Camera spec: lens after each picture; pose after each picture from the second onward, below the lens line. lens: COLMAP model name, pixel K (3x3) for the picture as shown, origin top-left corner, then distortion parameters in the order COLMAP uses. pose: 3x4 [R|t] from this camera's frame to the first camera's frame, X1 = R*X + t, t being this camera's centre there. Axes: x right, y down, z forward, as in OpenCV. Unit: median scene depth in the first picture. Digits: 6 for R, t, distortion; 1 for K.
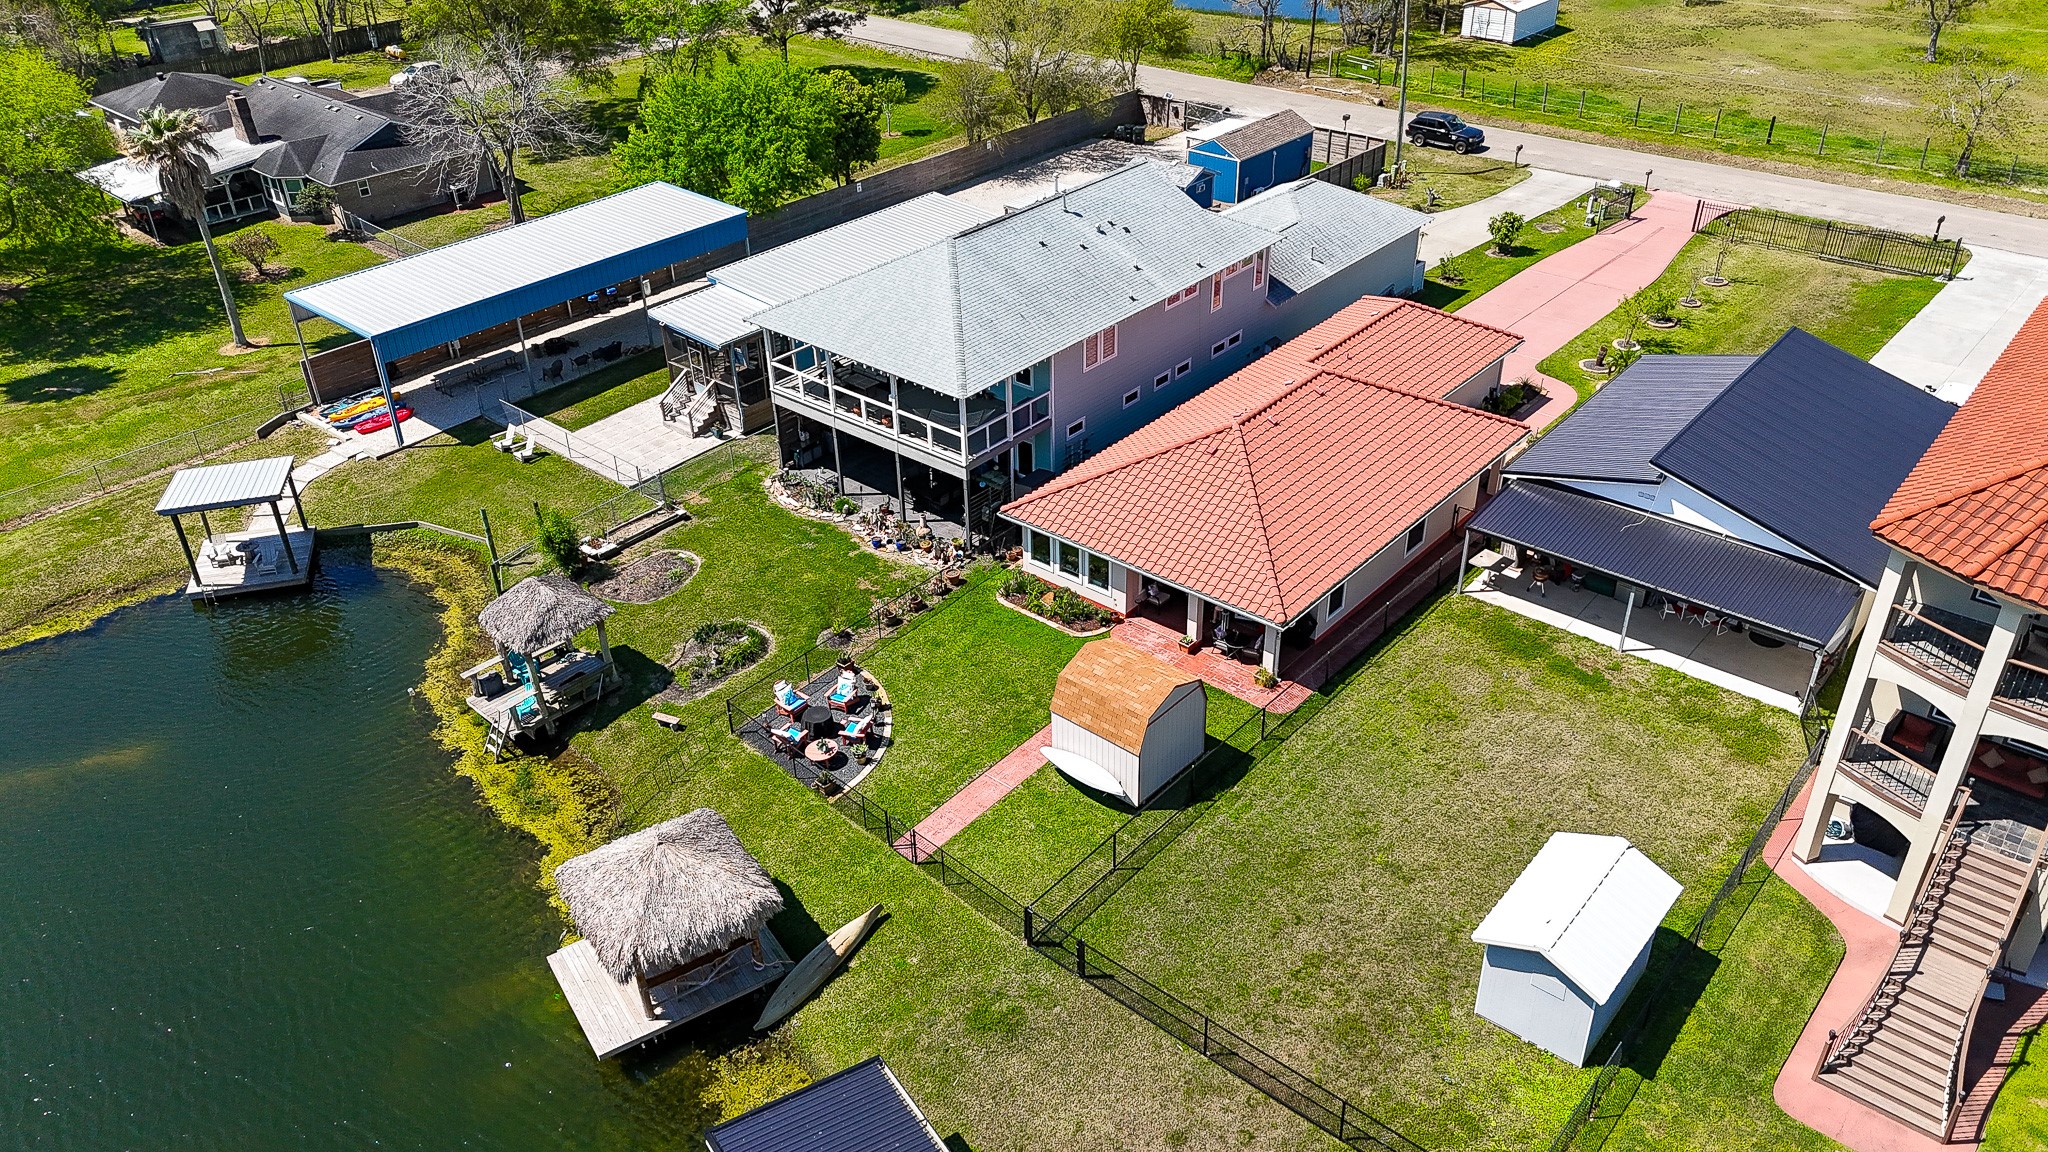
lens RADIAL K [[1500.7, 0, 1024.0], [0, 1500.7, 576.0], [0, 0, 1]] dist [0.089338, -0.099812]
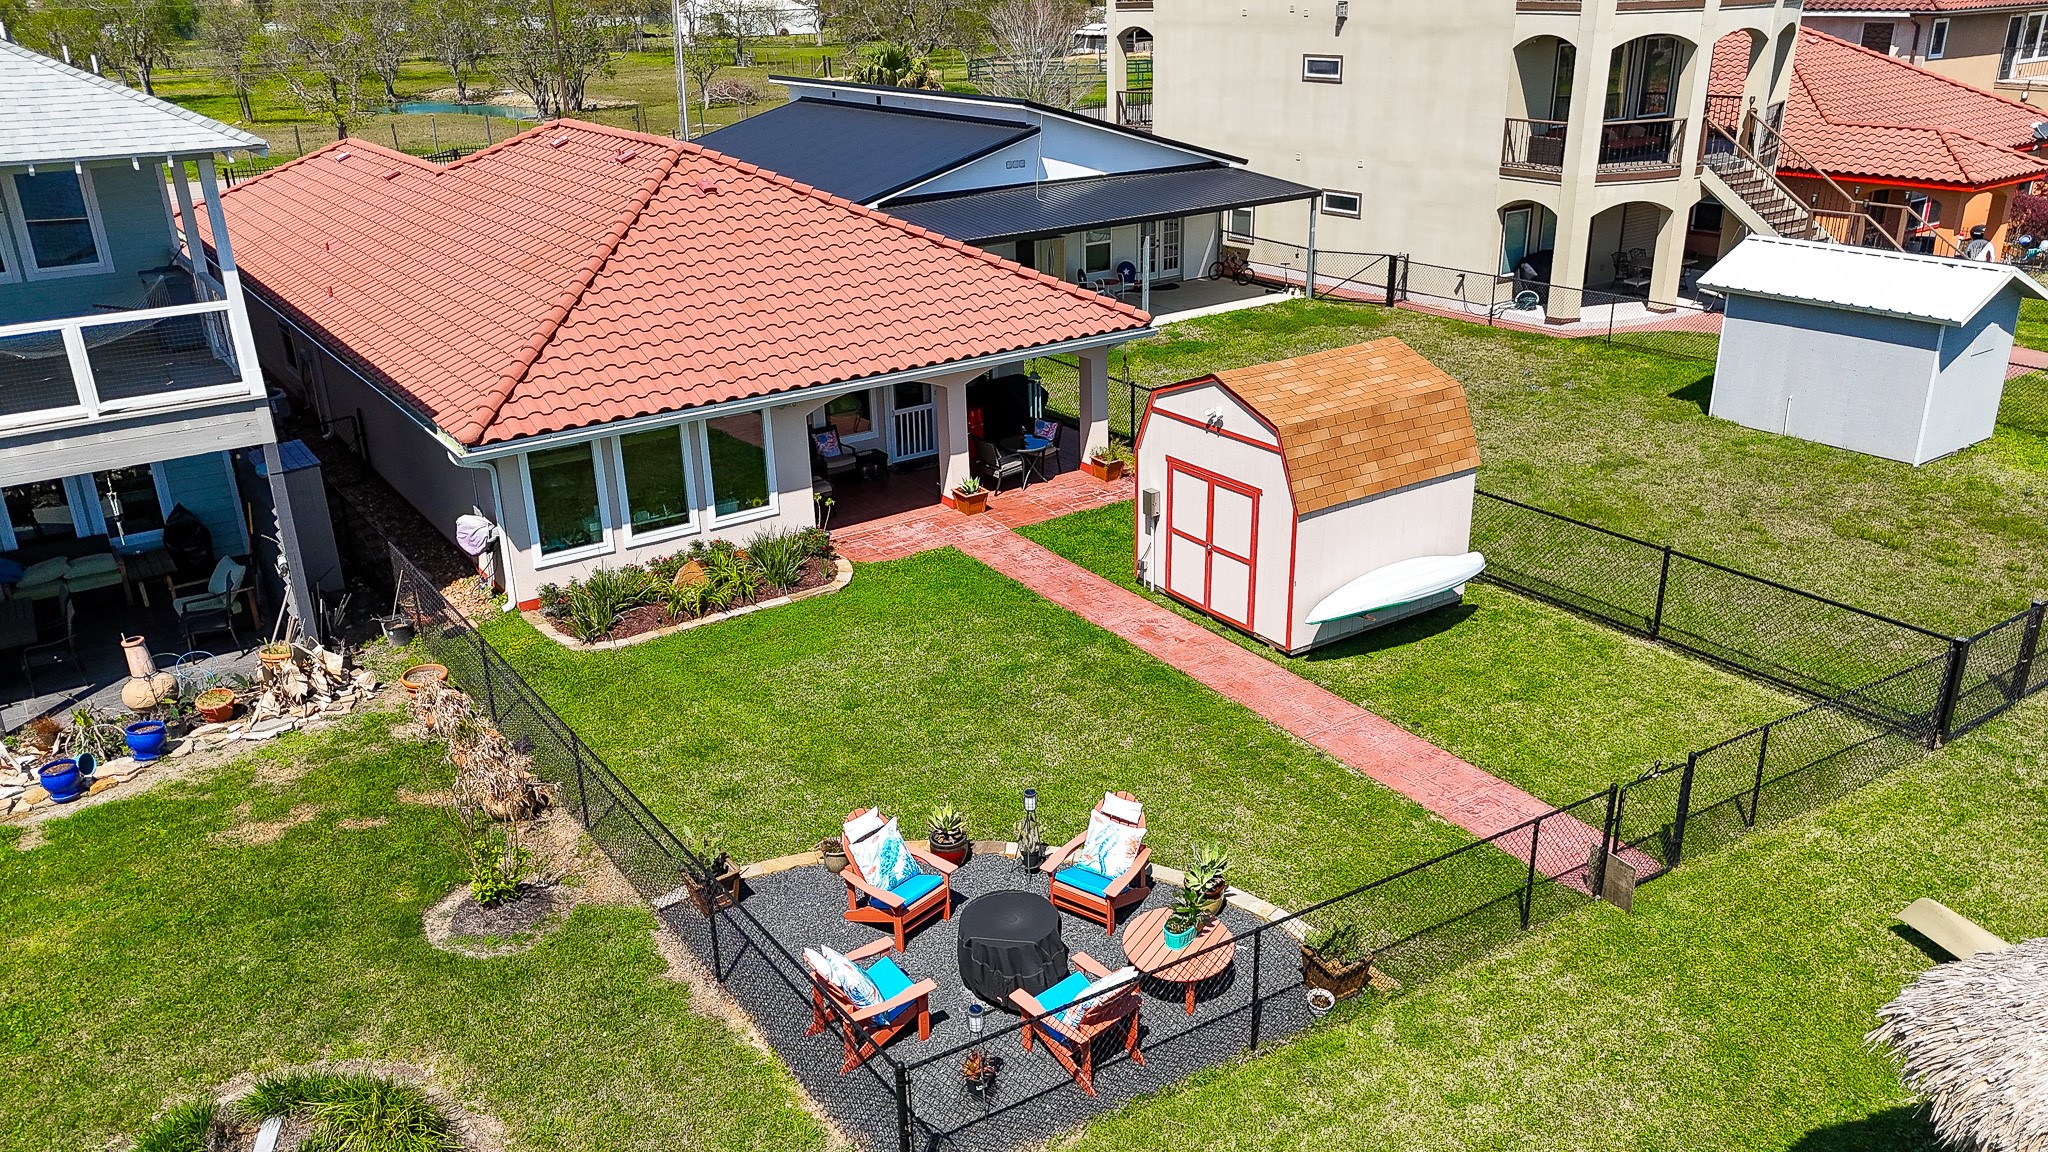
lens RADIAL K [[1500.7, 0, 1024.0], [0, 1500.7, 576.0], [0, 0, 1]] dist [0.089338, -0.099812]
pose [[0.249400, -0.352255, 0.902062, -0.334245], [0.522299, 0.833330, 0.181011, -0.012488], [-0.815477, 0.426002, 0.391815, 0.762693]]
